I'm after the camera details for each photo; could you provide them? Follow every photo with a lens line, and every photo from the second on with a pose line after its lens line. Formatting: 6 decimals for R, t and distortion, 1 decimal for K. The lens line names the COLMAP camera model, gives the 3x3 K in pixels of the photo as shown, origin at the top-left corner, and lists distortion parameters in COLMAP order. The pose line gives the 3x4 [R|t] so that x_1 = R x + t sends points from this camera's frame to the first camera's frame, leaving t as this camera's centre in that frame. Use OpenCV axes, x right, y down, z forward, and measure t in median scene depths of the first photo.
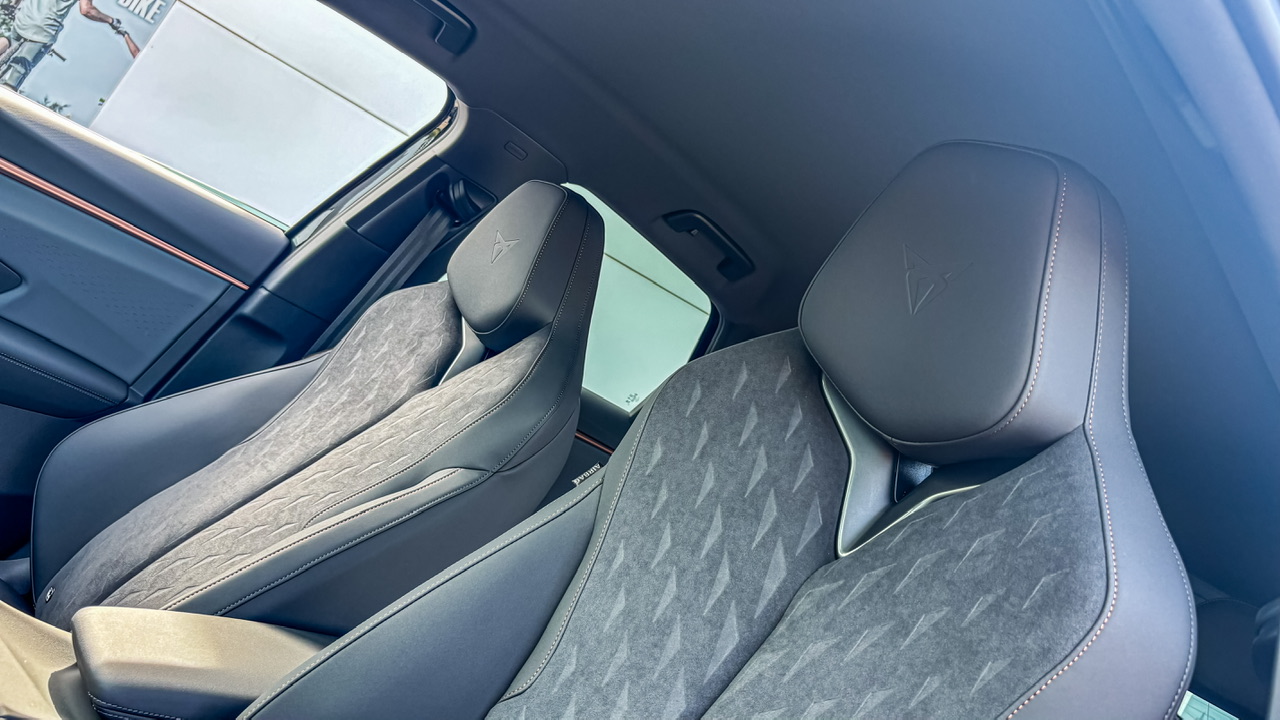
lens RADIAL K [[970.6, 0, 639.2], [0, 970.6, 348.6], [0, 0, 1]] dist [0.078944, -0.090331]
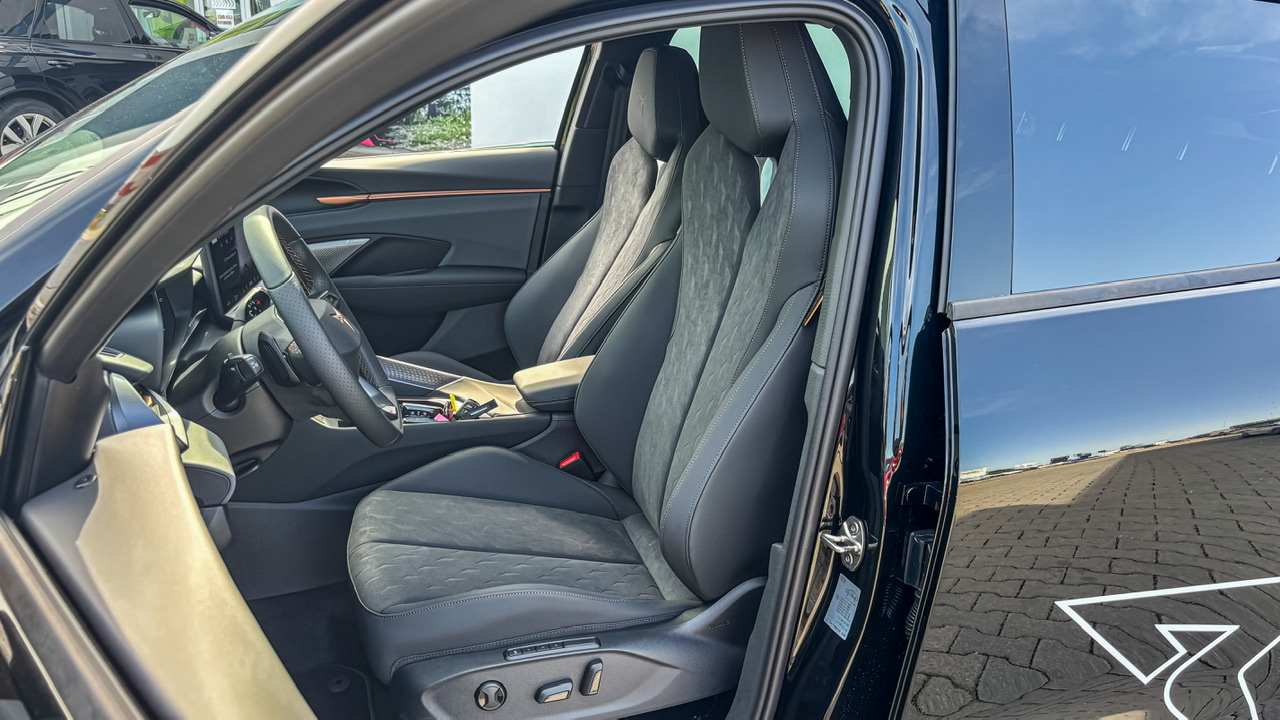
lens RADIAL K [[983.7, 0, 643.8], [0, 983.7, 344.6], [0, 0, 1]] dist [0.045442, -0.059495]
pose [[0.790073, -0.360984, -0.495455, 0.817918], [0.475337, 0.871121, 0.123301, 0.063941], [0.387092, -0.332925, 0.859838, -0.814685]]
